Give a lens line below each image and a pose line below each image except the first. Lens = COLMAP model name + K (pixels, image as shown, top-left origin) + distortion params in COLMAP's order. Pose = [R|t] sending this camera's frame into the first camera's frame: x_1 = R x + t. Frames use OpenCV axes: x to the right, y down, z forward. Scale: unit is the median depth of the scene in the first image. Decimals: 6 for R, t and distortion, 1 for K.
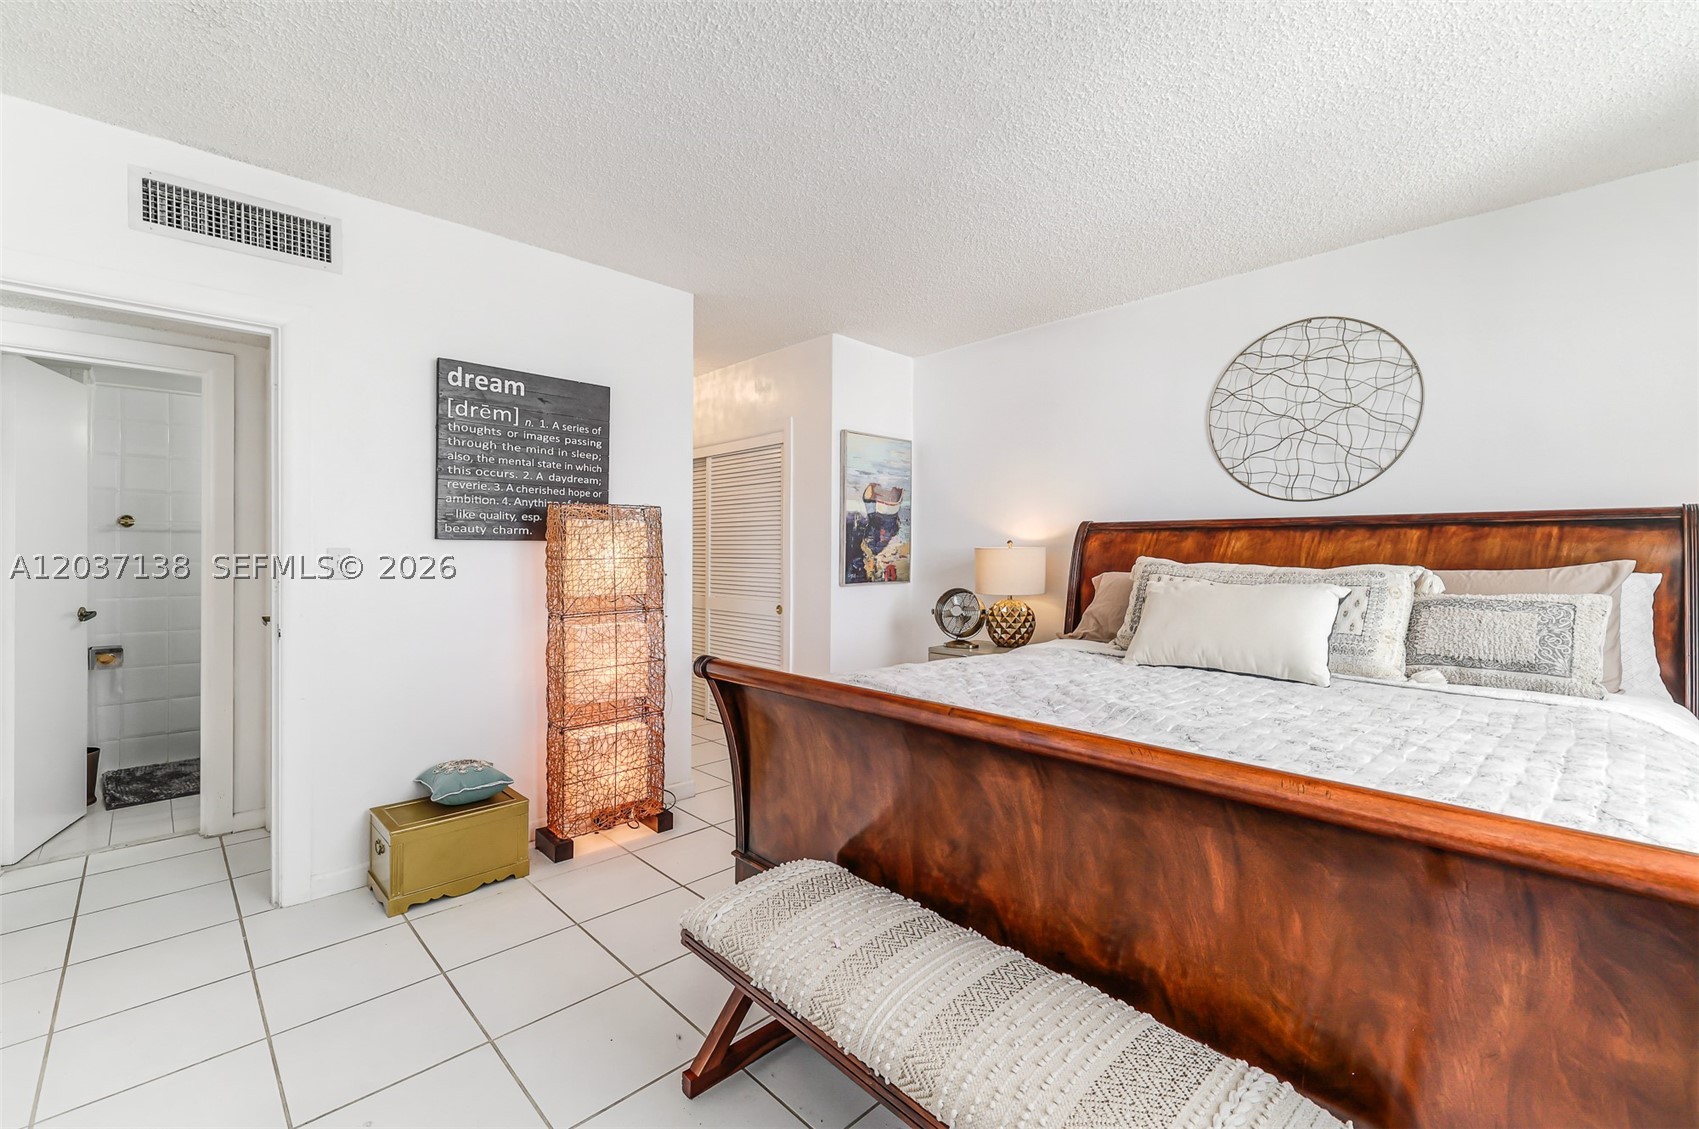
lens RADIAL K [[718.5, 0, 815.5], [0, 718.5, 557.1], [0, 0, 1]] dist [0.000376, -0.000152]
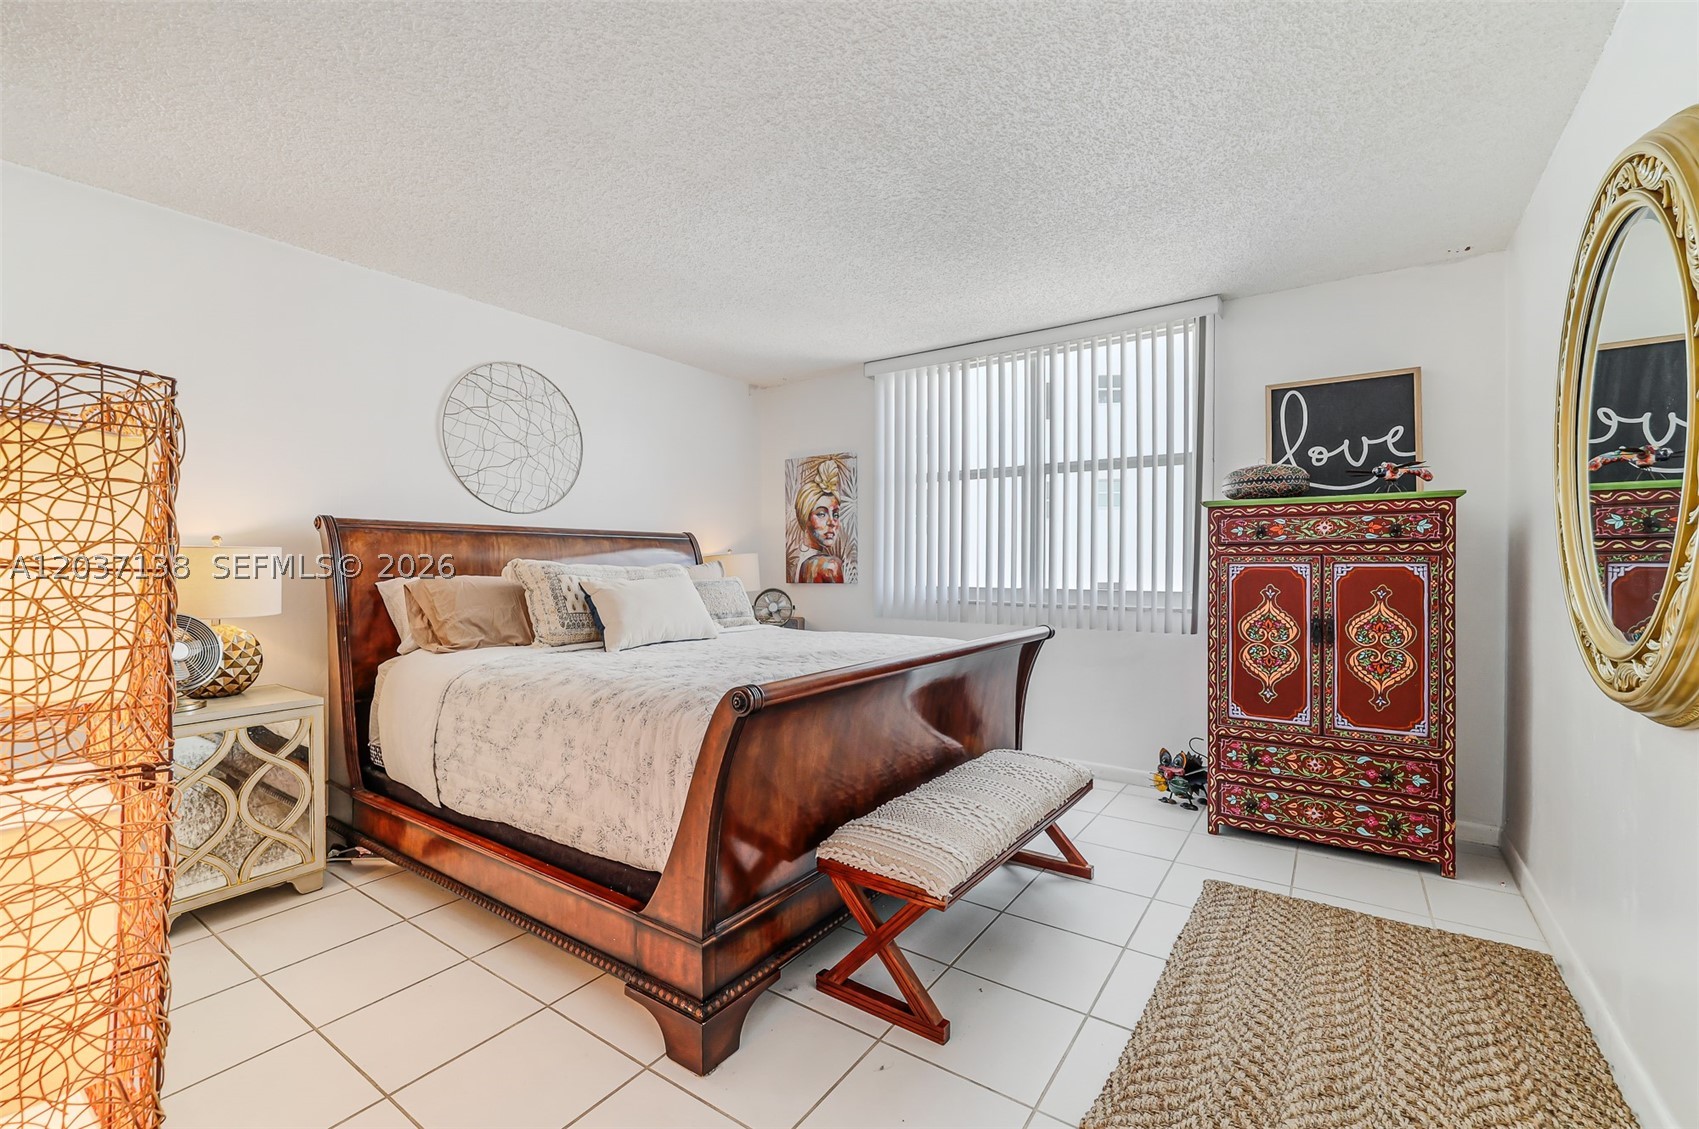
lens RADIAL K [[718.5, 0, 850.3], [0, 718.5, 567.1], [0, 0, 1]] dist [0.000376, -0.000152]
pose [[-0.211772, -0.010147, 0.977266, -0.667833], [0.006693, 0.999908, 0.011832, 0.002665], [-0.977296, 0.009047, -0.211685, 0.754471]]
